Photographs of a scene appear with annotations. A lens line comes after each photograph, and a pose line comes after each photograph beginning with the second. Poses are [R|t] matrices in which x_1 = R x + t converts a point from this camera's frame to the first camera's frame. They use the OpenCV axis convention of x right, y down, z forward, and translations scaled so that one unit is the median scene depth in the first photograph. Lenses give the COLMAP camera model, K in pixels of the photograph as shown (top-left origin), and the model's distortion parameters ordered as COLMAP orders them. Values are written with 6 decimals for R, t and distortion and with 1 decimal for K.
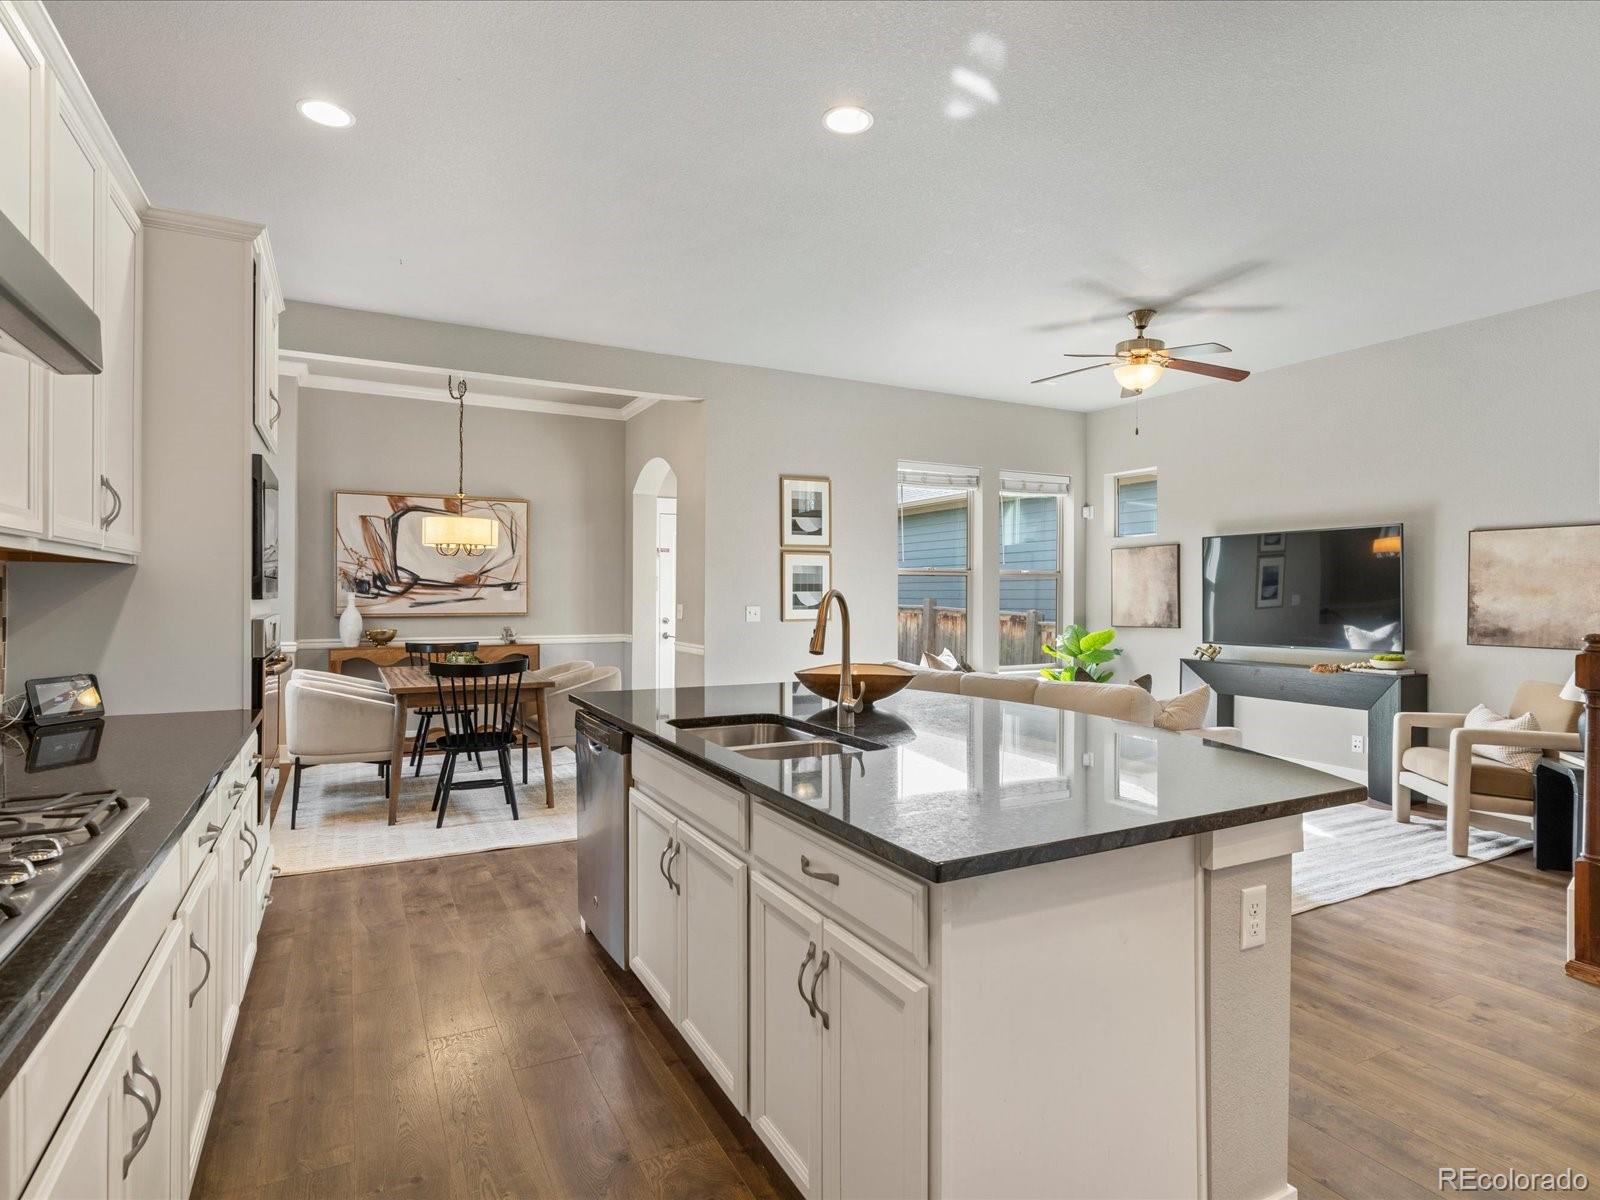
lens RADIAL K [[855.0, 0, 798.9], [0, 855.0, 597.1], [0, 0, 1]] dist [0.001643, 0.002400]
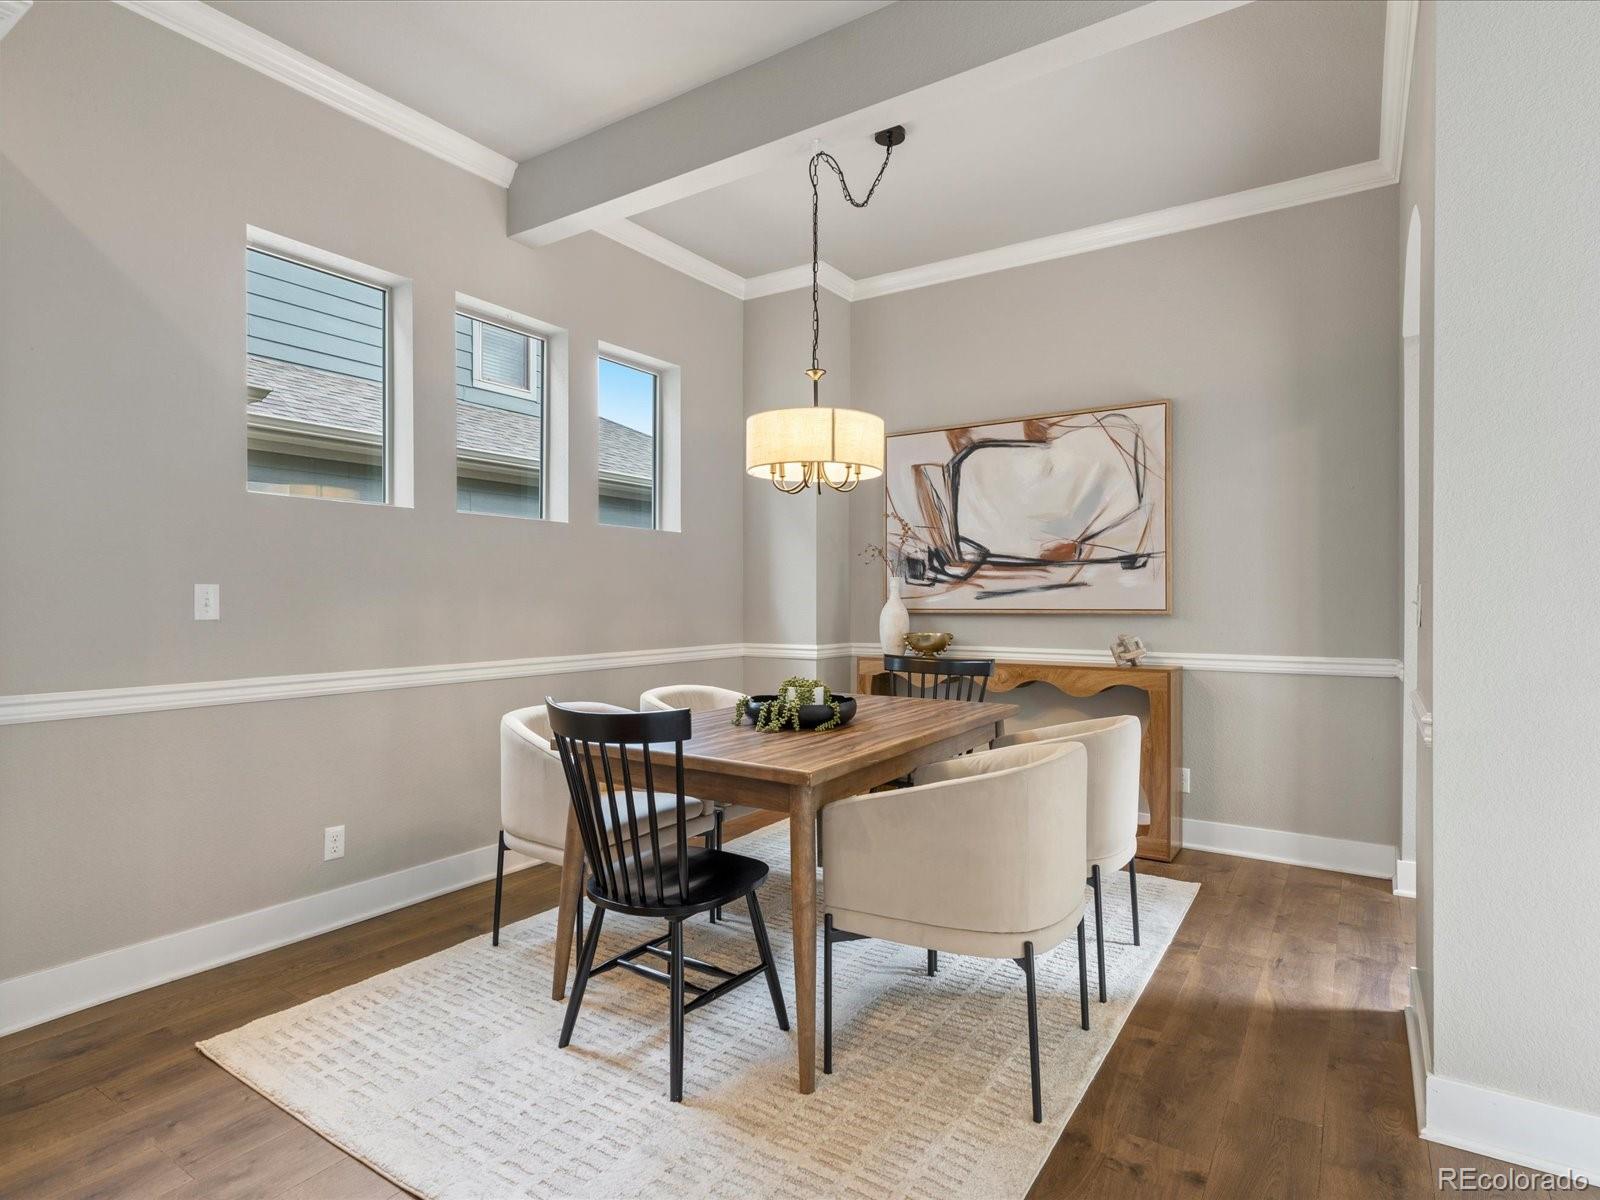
lens RADIAL K [[855.0, 0, 796.6], [0, 855.0, 596.6], [0, 0, 1]] dist [0.001643, 0.002400]
pose [[0.484850, -0.008202, -0.874559, 0.040411], [0.000597, 0.999959, -0.009047, 0.016129], [0.874597, 0.003864, 0.484835, 0.589419]]
